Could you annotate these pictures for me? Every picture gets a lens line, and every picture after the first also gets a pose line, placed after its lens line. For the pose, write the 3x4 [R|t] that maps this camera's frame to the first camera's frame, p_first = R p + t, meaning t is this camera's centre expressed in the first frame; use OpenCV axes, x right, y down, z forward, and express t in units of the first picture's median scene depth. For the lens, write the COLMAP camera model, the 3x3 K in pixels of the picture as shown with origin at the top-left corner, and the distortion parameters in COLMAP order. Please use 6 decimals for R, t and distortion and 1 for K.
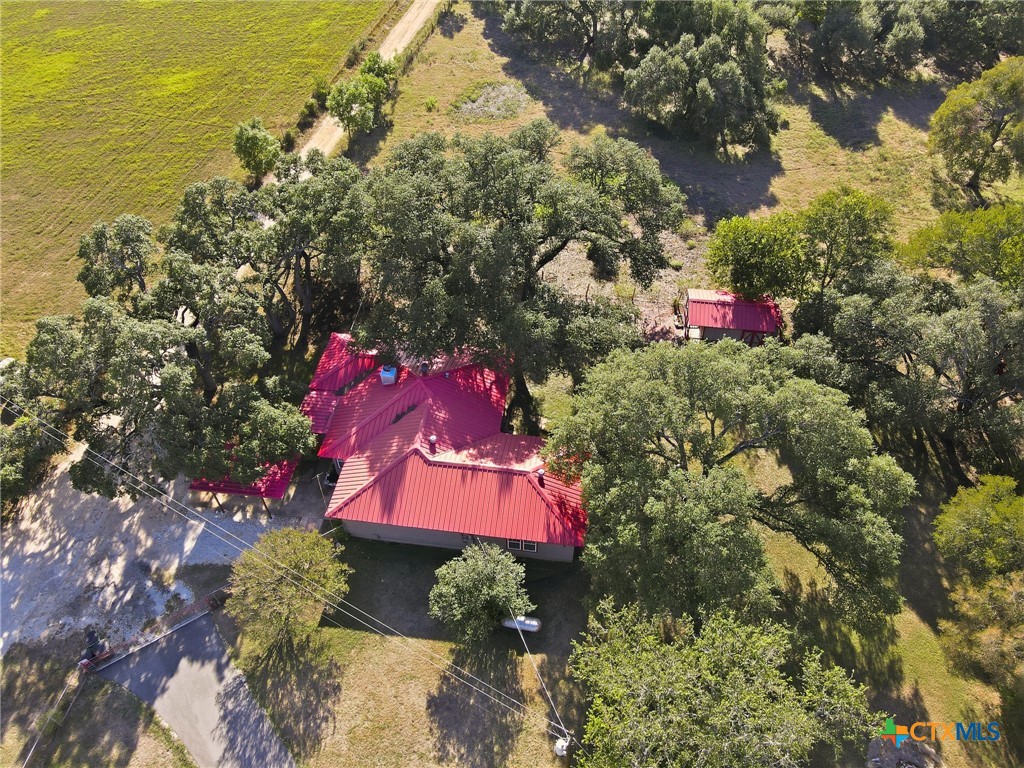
lens RADIAL K [[753.9, 0, 511.8], [0, 753.9, 384.8], [0, 0, 1]] dist [0.006215, 0.014430]
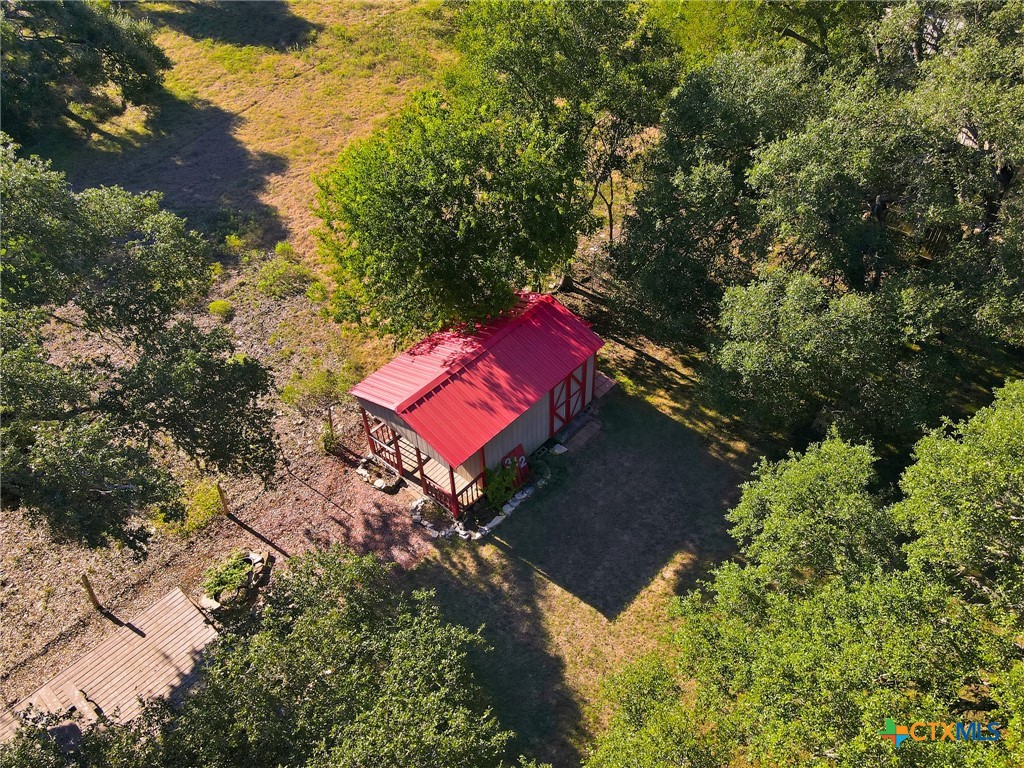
lens RADIAL K [[753.9, 0, 513.3], [0, 753.9, 383.0], [0, 0, 1]] dist [0.006215, 0.014430]
pose [[0.556463, -0.587159, 0.587872, 0.069029], [0.625308, 0.761852, 0.169029, -0.140826], [-0.547118, 0.273543, 0.791098, 0.666202]]
